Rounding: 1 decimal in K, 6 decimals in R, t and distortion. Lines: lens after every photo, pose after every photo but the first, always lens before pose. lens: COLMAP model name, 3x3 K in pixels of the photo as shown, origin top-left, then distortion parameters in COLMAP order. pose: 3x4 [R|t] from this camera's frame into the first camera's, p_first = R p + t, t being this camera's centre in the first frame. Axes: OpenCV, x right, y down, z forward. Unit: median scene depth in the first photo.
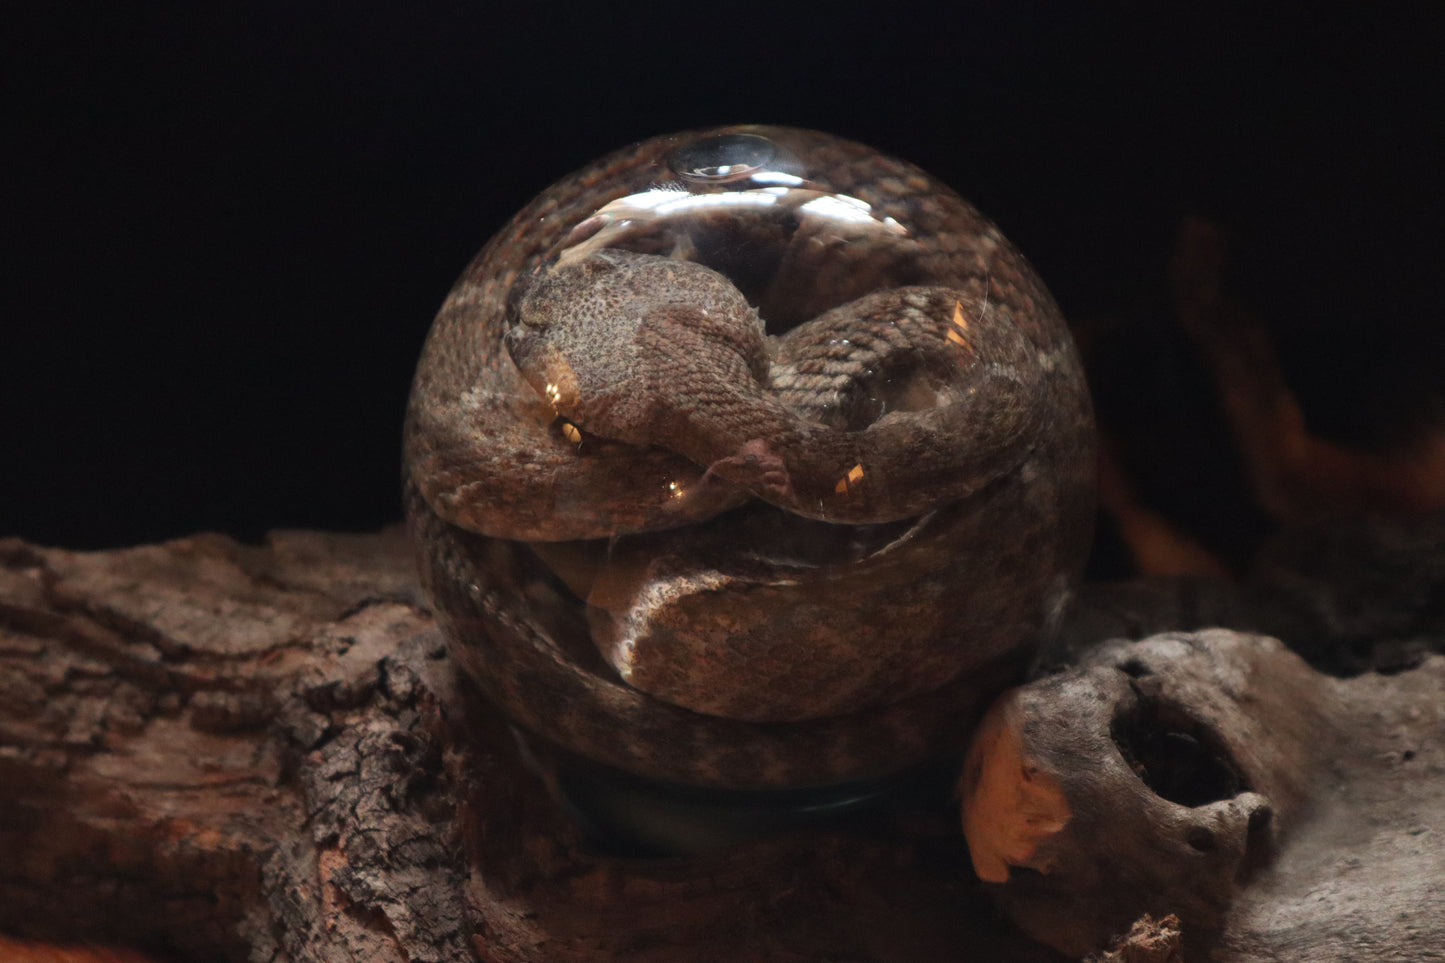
lens RADIAL K [[2928.4, 0, 722.5], [0, 2928.4, 481.5], [0, 0, 1]] dist [-0.170344, 0.298388]
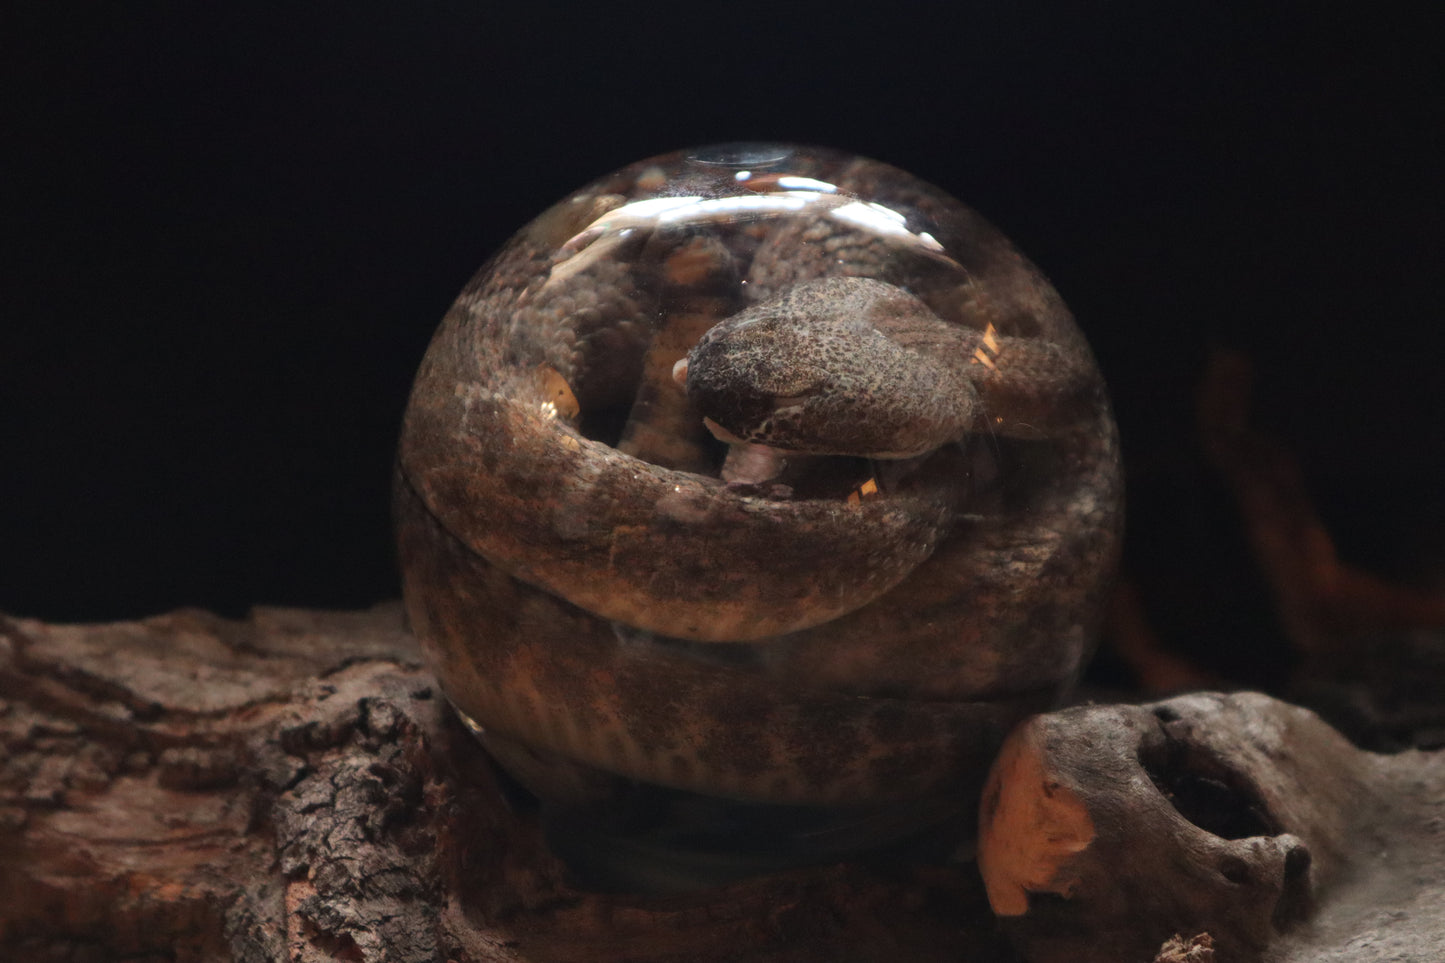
lens RADIAL K [[2928.4, 0, 722.5], [0, 2928.4, 481.5], [0, 0, 1]] dist [-0.170344, 0.298388]
pose [[0.999650, 0.025831, -0.005706, 0.002781], [-0.026403, 0.987628, -0.154579, 0.137115], [0.001643, 0.154675, 0.987964, 0.059200]]
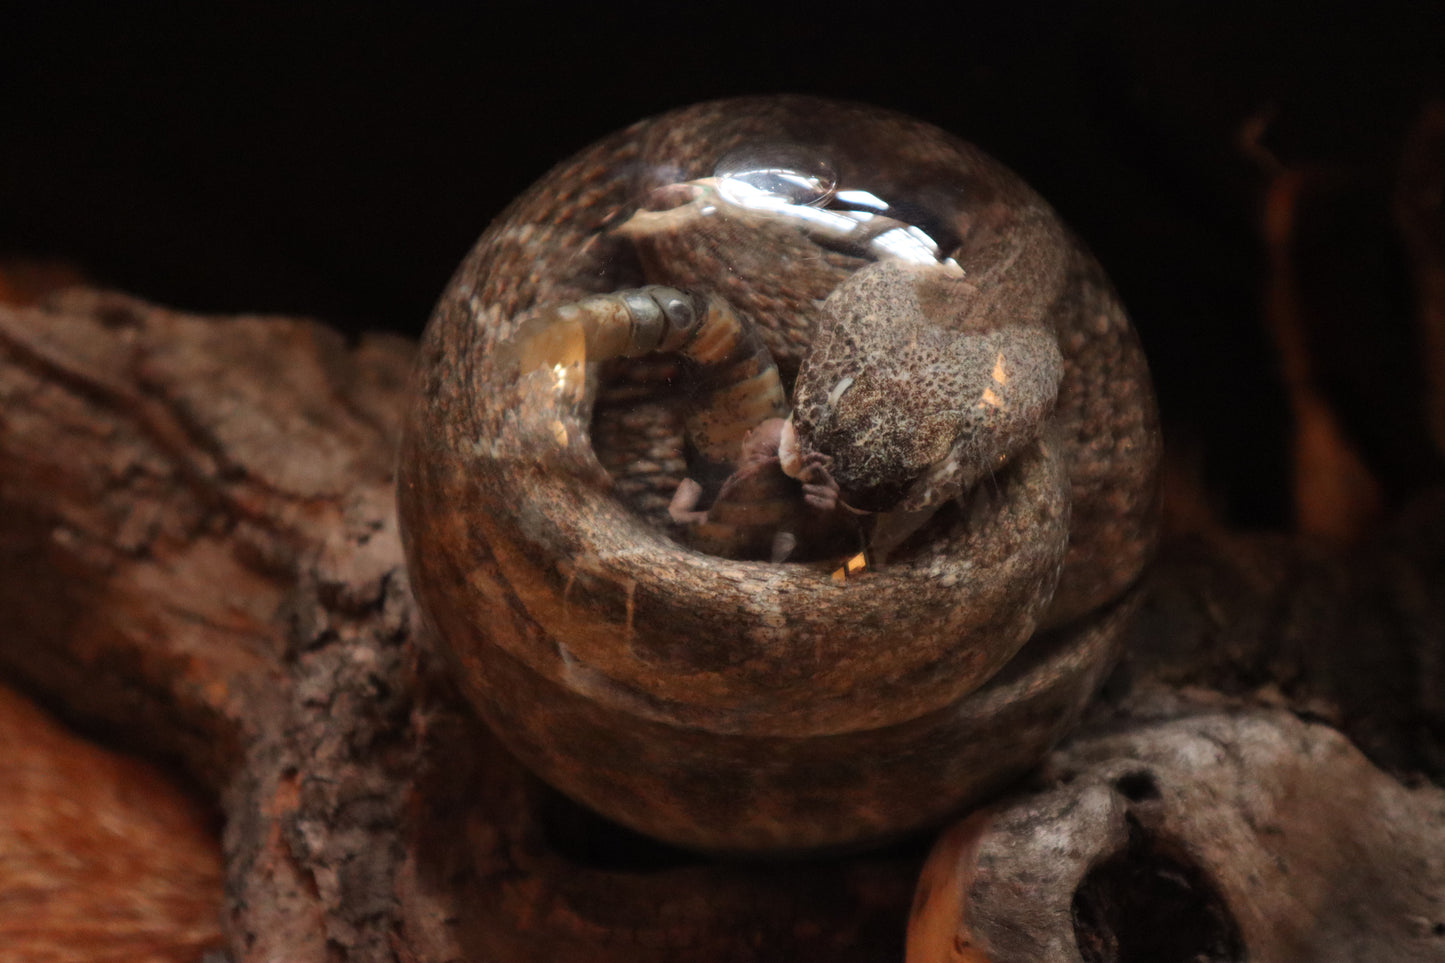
lens RADIAL K [[2325.0, 0, 722.5], [0, 2325.0, 481.5], [0, 0, 1]] dist [0.036180, 0.133258]
pose [[0.967180, 0.197449, -0.159929, 0.110511], [-0.135930, 0.933835, 0.330870, -0.243163], [0.214677, -0.298272, 0.930026, 0.321730]]
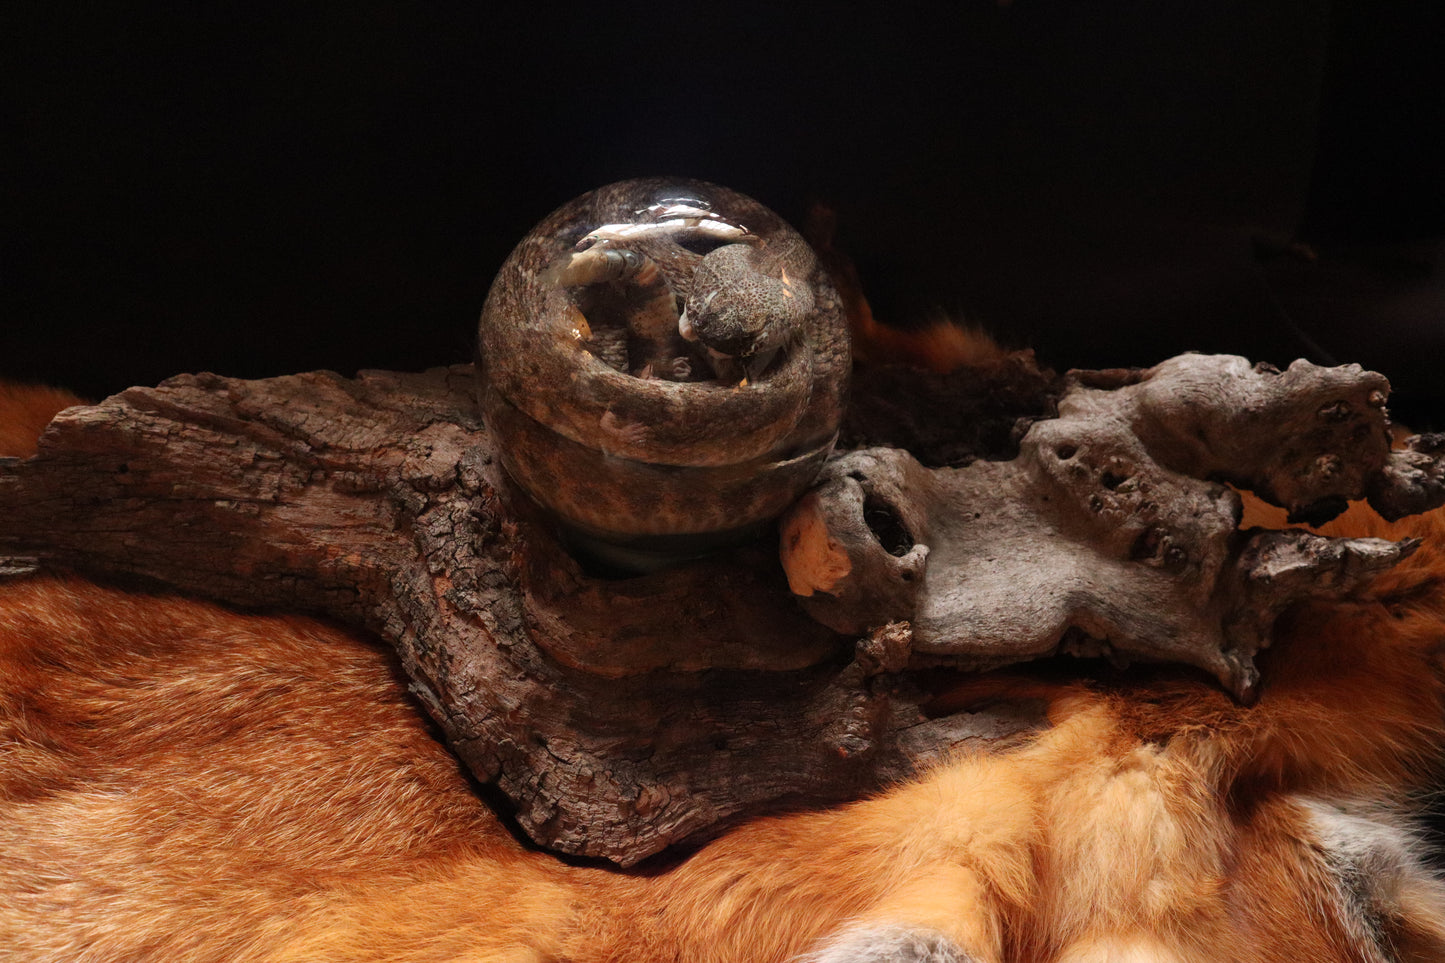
lens RADIAL K [[1269.9, 0, 718.7], [0, 1269.9, 492.2], [0, 0, 1]] dist [-0.073426, 0.113999]
pose [[0.961127, -0.005690, 0.276048, -0.180960], [-0.054973, 0.975827, 0.211517, -0.098560], [-0.270578, -0.218470, 0.937581, 0.223014]]
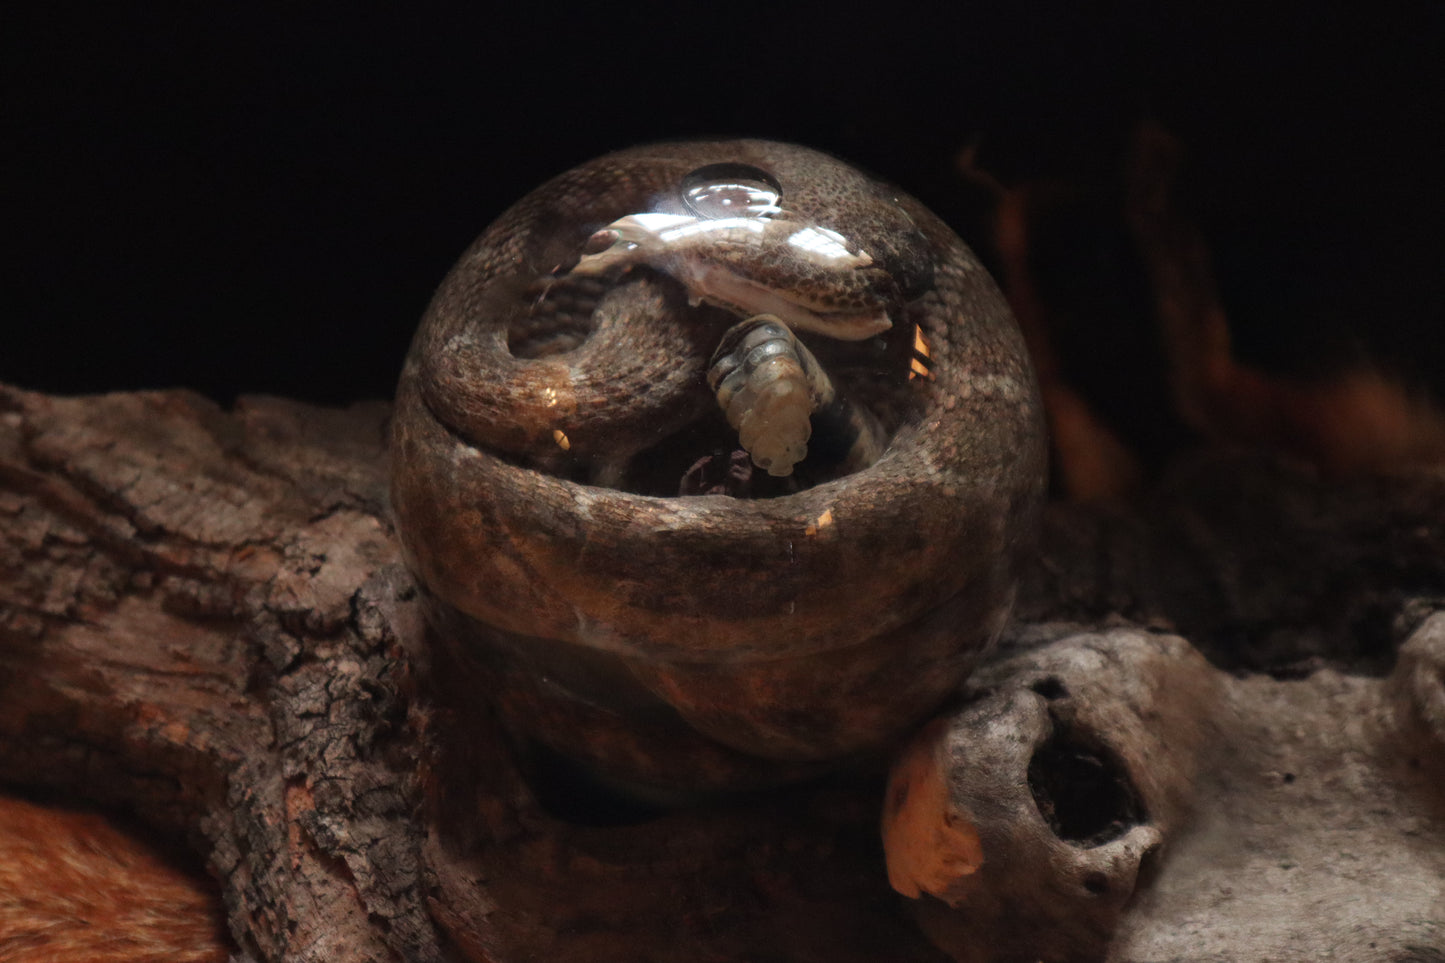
lens RADIAL K [[2928.4, 0, 722.5], [0, 2928.4, 481.5], [0, 0, 1]] dist [-0.170344, 0.298388]
pose [[0.993016, 0.094263, 0.070945, -0.064020], [-0.108664, 0.964954, 0.238864, -0.252120], [-0.045942, -0.244905, 0.968458, -0.024909]]
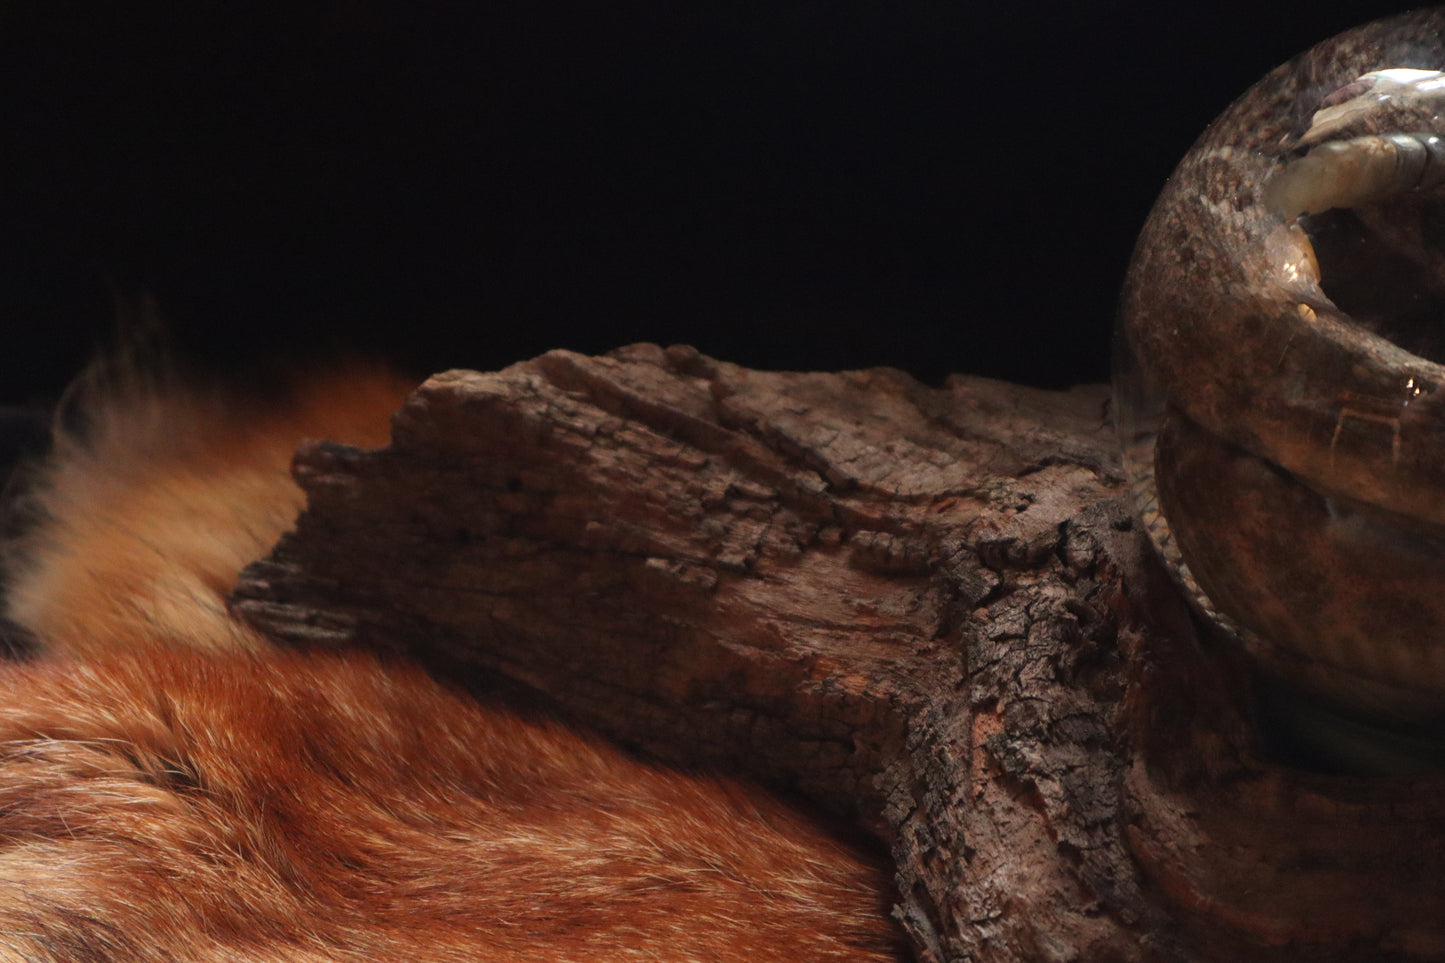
lens RADIAL K [[2928.4, 0, 722.5], [0, 2928.4, 481.5], [0, 0, 1]] dist [-0.170344, 0.298388]
pose [[0.971238, 0.140303, -0.192386, -0.044914], [-0.132598, 0.989783, 0.052419, 0.013305], [0.197775, -0.025402, 0.979918, 0.054151]]
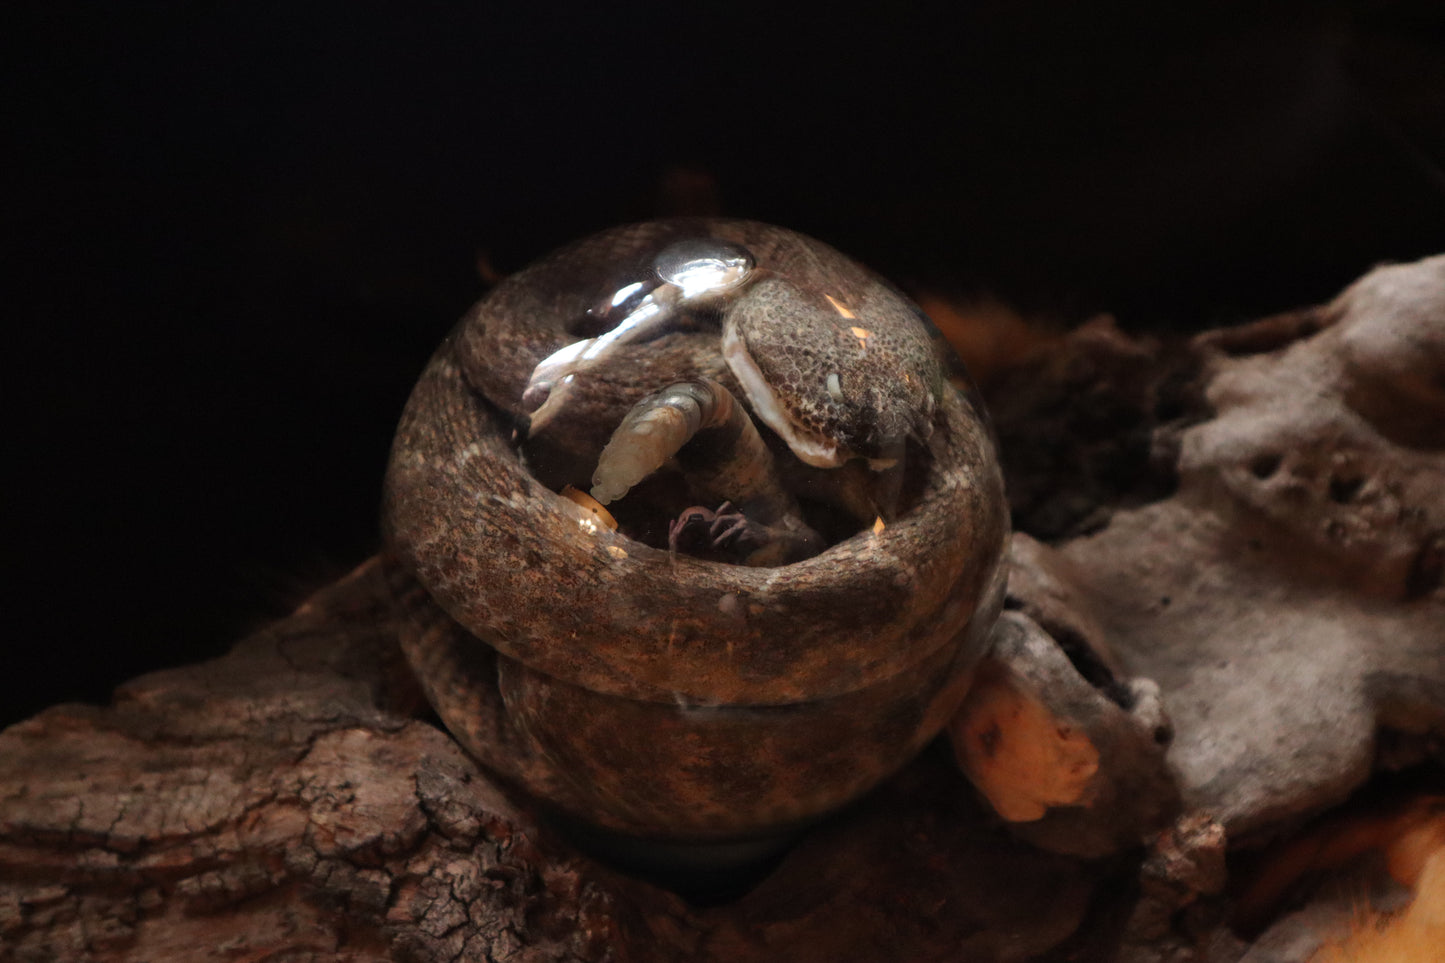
lens RADIAL K [[2111.5, 0, 722.5], [0, 2111.5, 481.5], [0, 0, 1]] dist [0.003610, 0.388773]
pose [[0.810707, -0.265557, 0.521760, -0.397933], [0.176238, 0.960568, 0.215057, -0.193090], [-0.558296, -0.082394, 0.825540, 0.339178]]
